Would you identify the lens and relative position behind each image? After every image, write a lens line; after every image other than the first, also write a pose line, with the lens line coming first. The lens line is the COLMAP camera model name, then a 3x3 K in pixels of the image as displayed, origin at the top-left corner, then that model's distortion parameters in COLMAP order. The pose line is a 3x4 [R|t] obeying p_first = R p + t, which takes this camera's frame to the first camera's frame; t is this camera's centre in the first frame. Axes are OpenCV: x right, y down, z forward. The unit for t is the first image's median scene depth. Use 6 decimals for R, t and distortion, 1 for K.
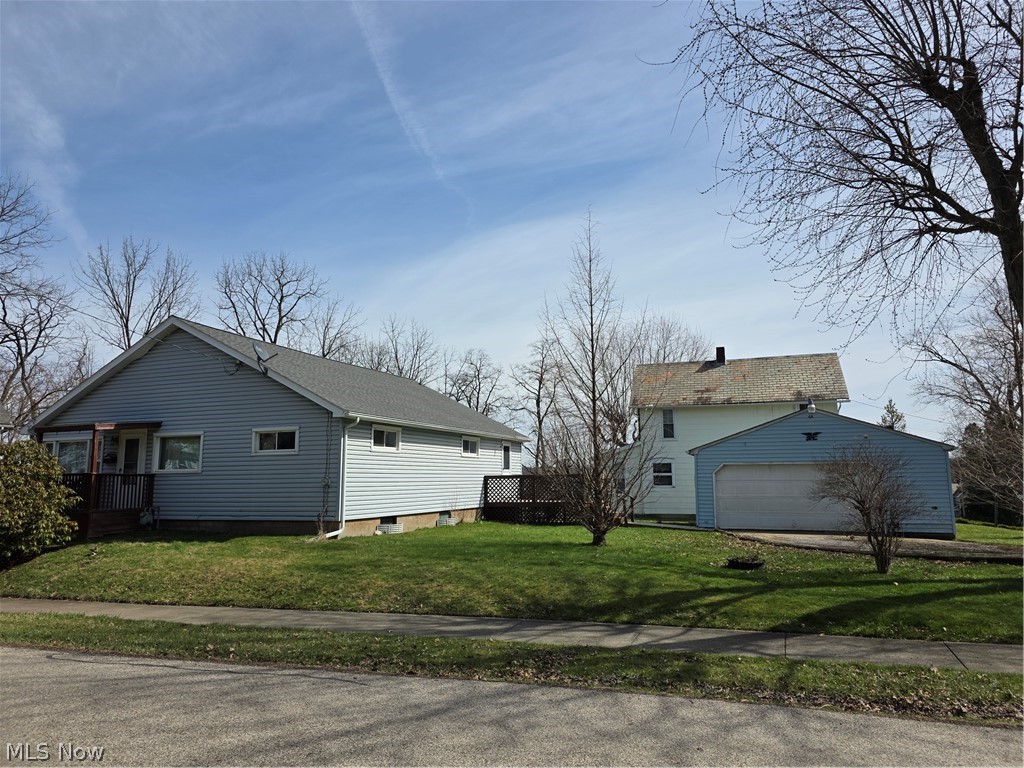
lens RADIAL K [[669.0, 0, 516.5], [0, 669.0, 397.1], [0, 0, 1]] dist [0.068222, -0.059850]
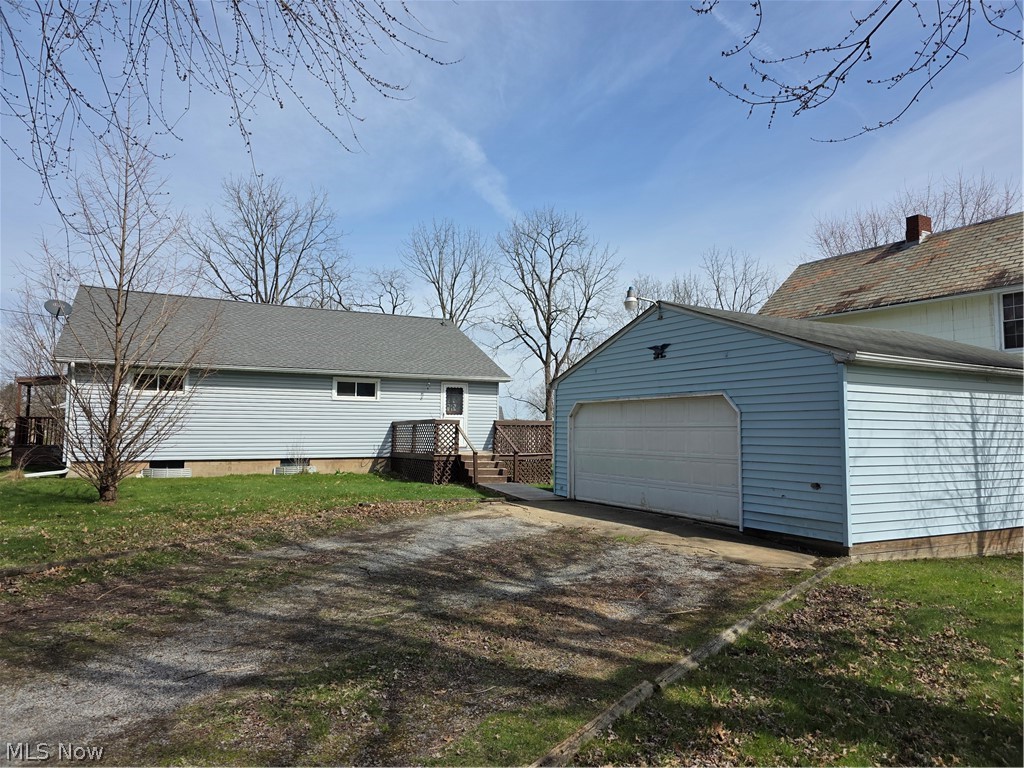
lens RADIAL K [[669.0, 0, 518.6], [0, 669.0, 369.3], [0, 0, 1]] dist [0.068222, -0.059850]
pose [[0.755456, -0.050859, -0.653222, 1.046135], [0.069730, 0.997561, 0.002974, 0.091680], [0.651478, -0.047796, 0.757160, 0.704868]]
